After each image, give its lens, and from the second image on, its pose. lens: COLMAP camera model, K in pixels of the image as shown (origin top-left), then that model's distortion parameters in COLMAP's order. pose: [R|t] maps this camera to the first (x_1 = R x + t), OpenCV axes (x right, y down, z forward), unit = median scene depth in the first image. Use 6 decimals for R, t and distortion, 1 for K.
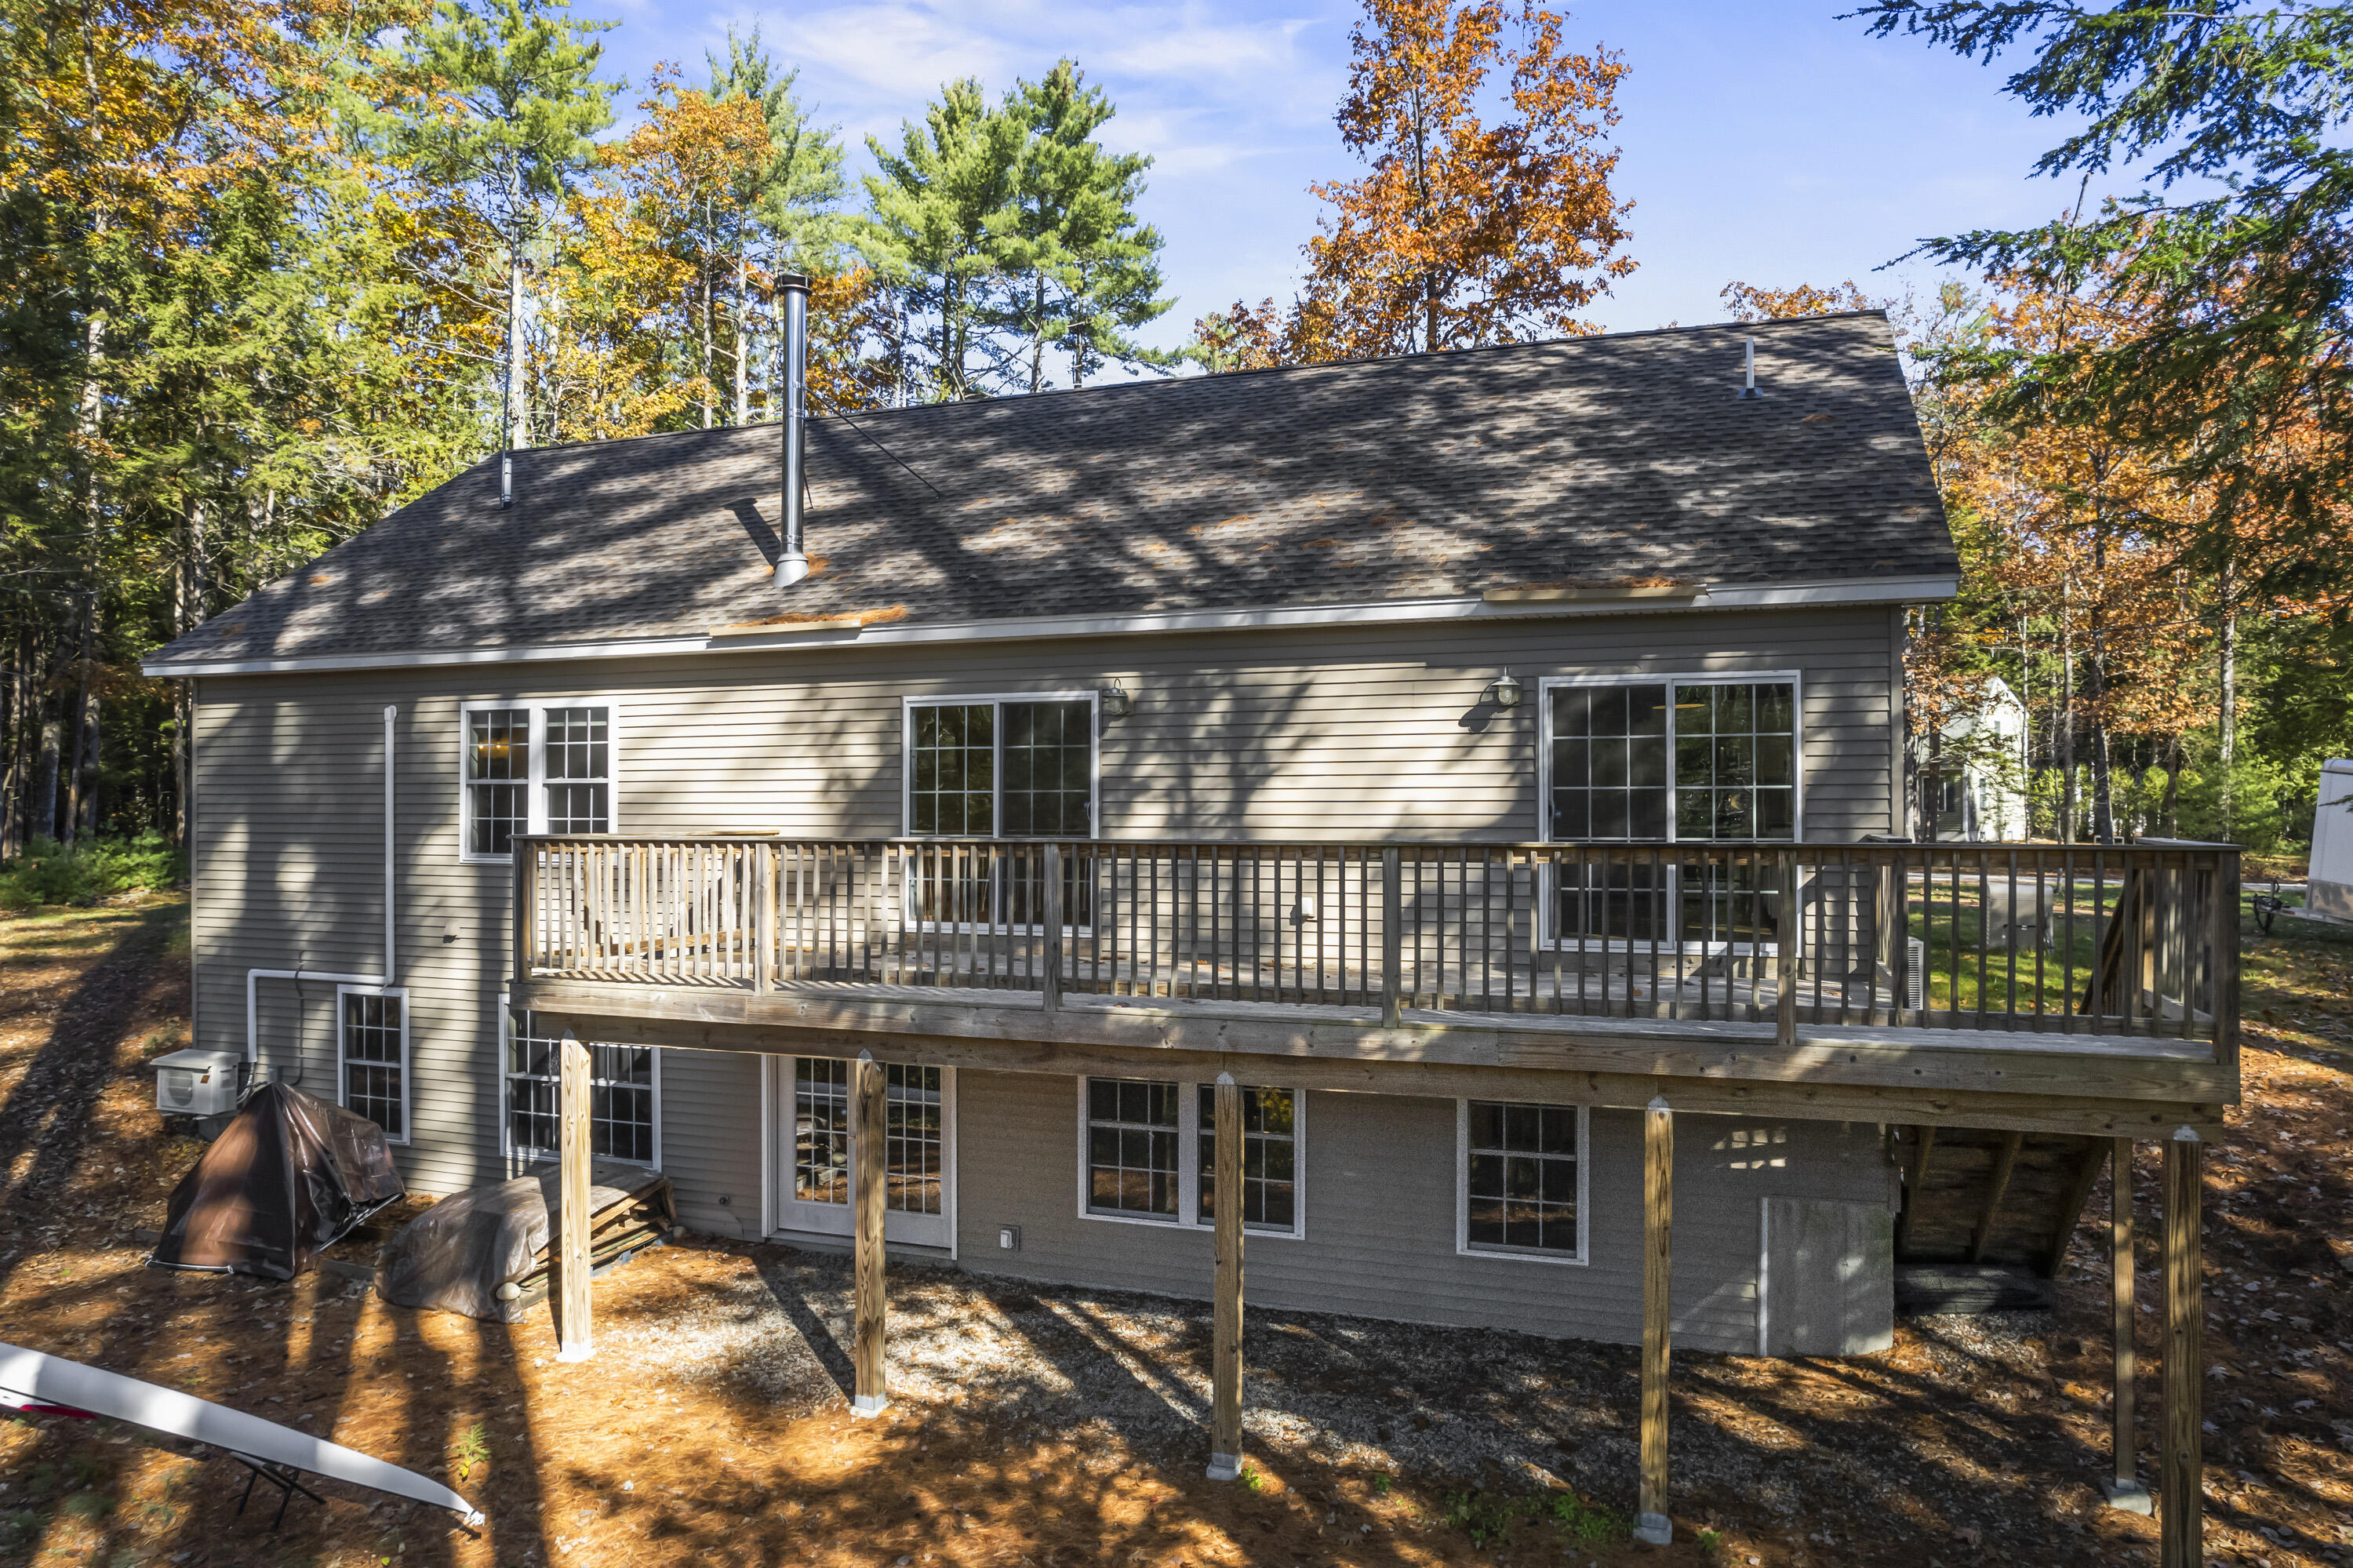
lens RADIAL K [[1472.5, 0, 1176.5], [0, 1472.5, 784.0], [0, 0, 1]] dist [-0.050746, 0.000702]
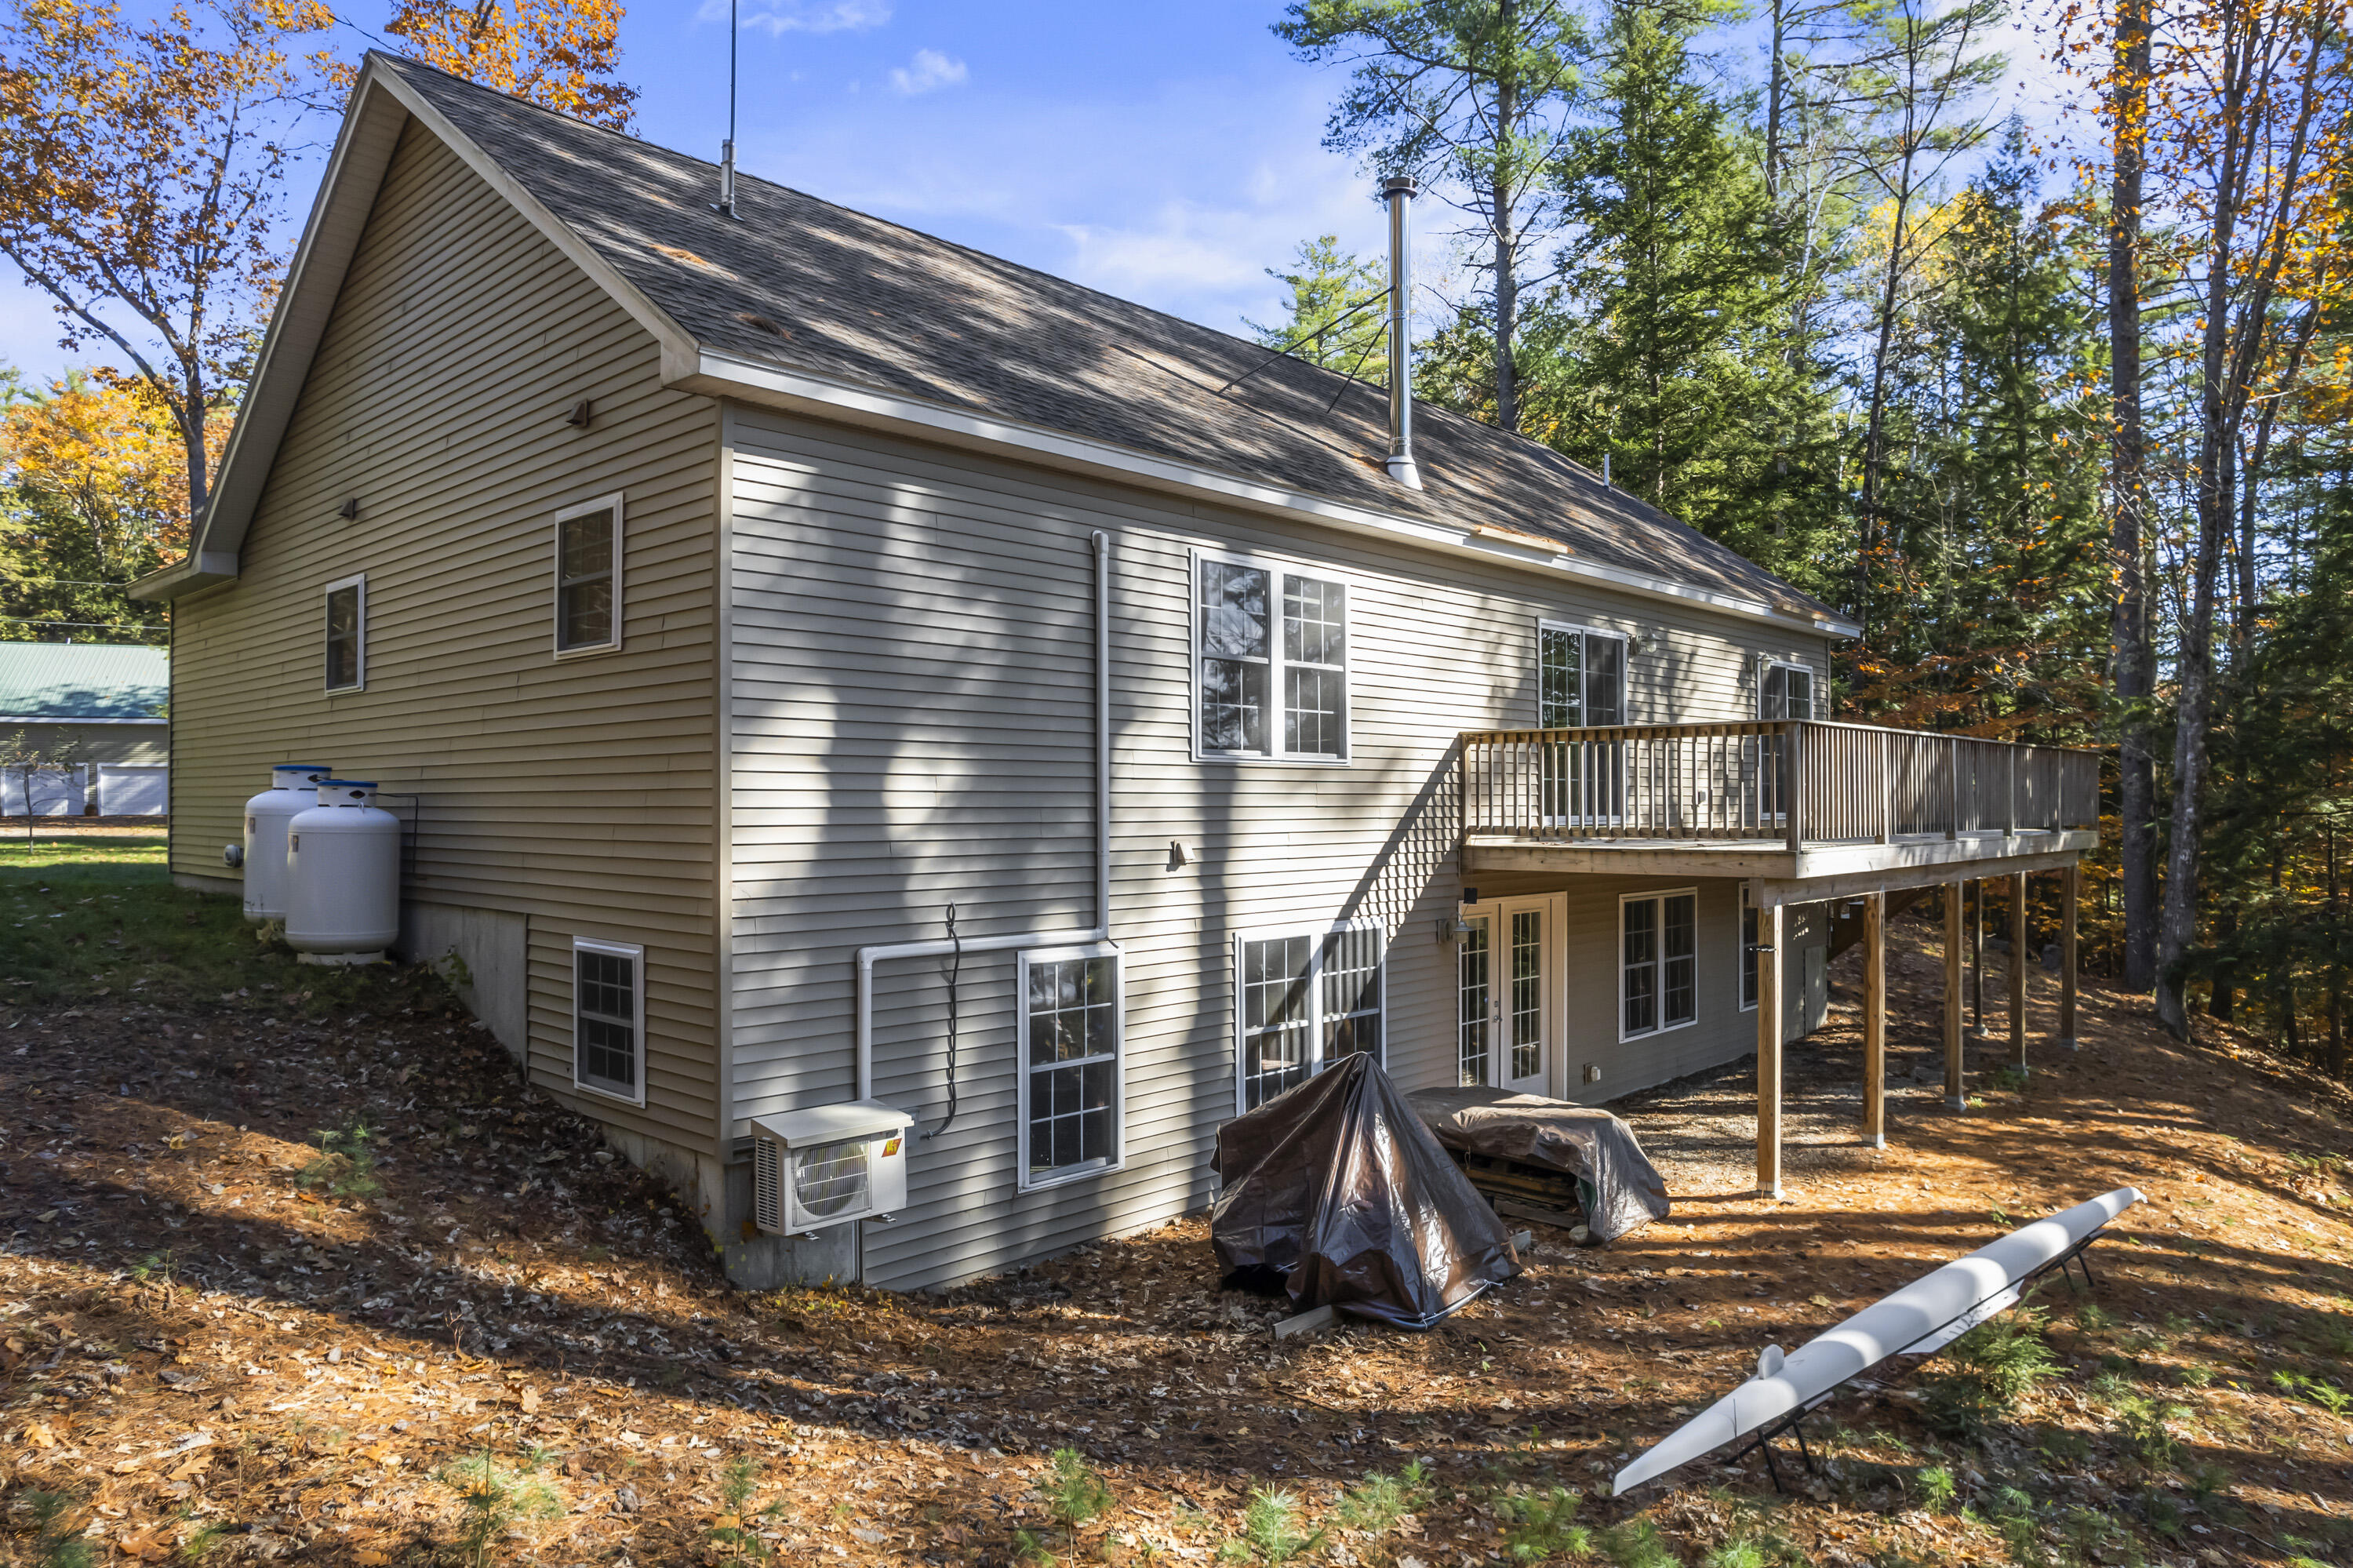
lens RADIAL K [[1480.2, 0, 1178.2], [0, 1480.2, 790.9], [0, 0, 1]] dist [-0.053595, 0.044571]
pose [[0.410406, 0.015846, 0.911765, -1.355402], [0.005071, 0.999794, -0.019658, 0.095912], [-0.911889, 0.012691, 0.410241, 0.803023]]
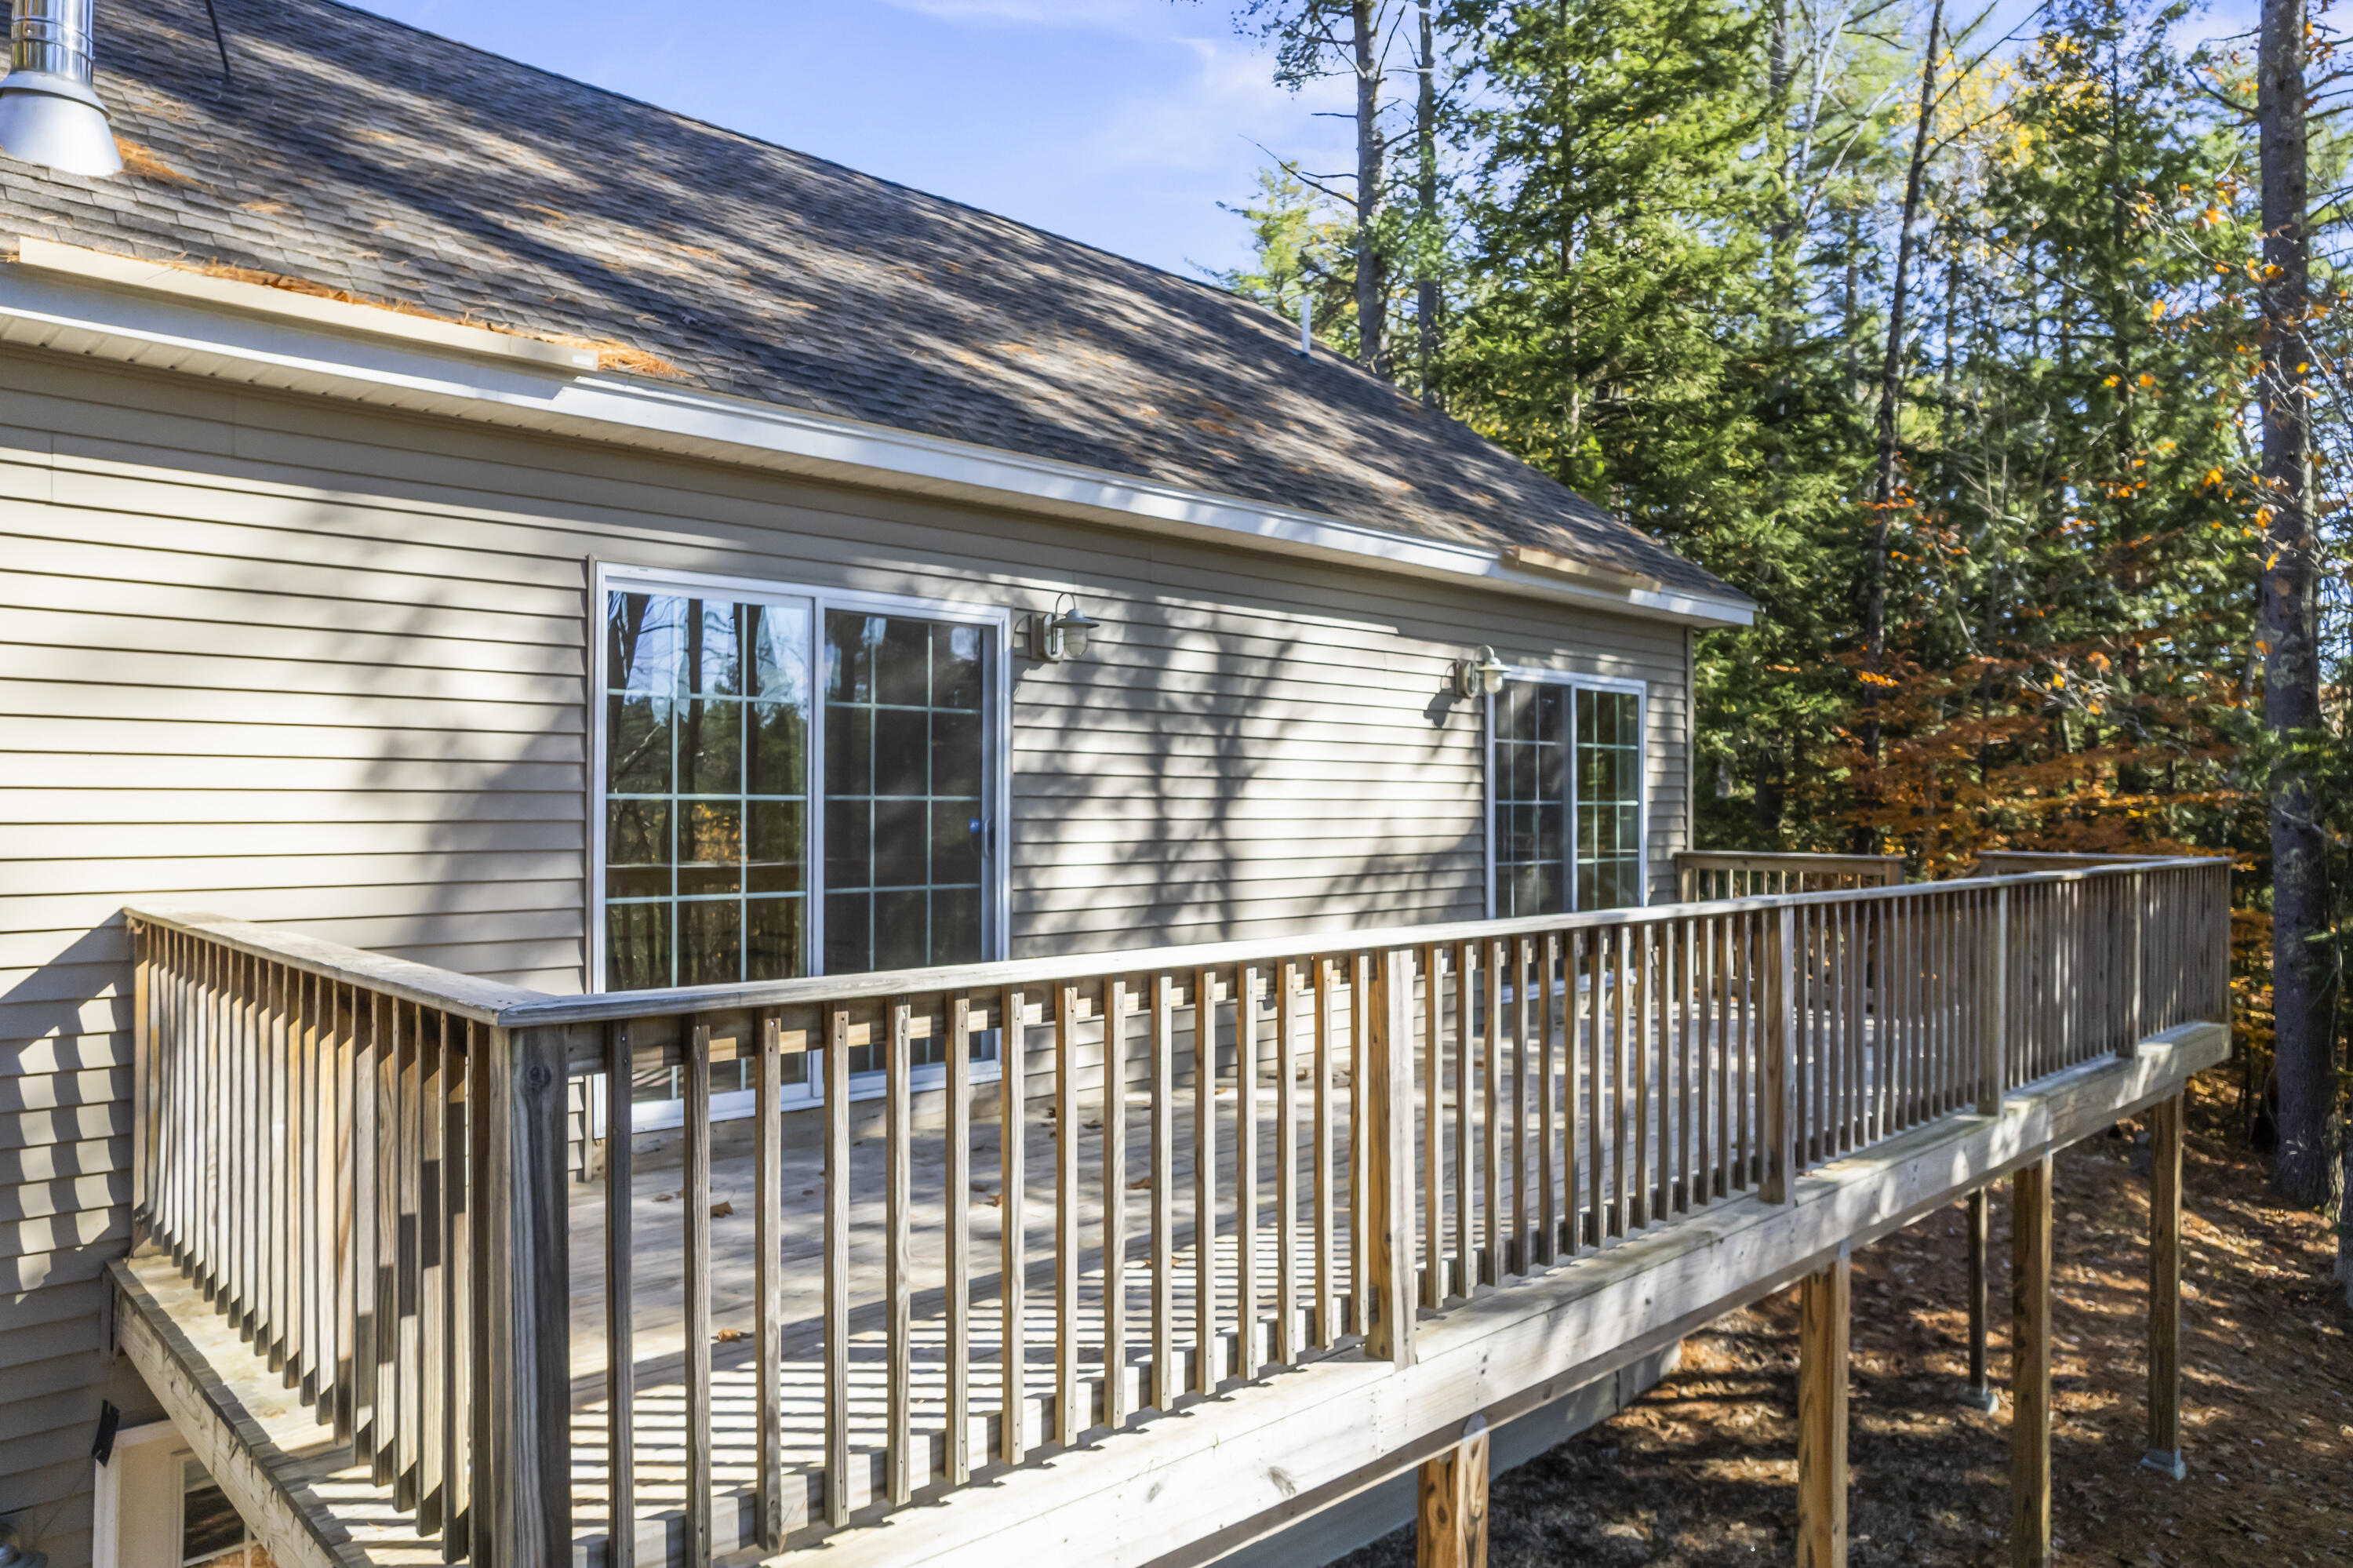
lens RADIAL K [[1480.2, 0, 1178.2], [0, 1480.2, 790.9], [0, 0, 1]] dist [-0.053595, 0.044571]
pose [[0.467372, 0.018131, 0.883875, -0.481742], [-0.003092, 0.999817, -0.018875, 0.011359], [-0.884056, 0.006089, 0.467342, 0.679420]]
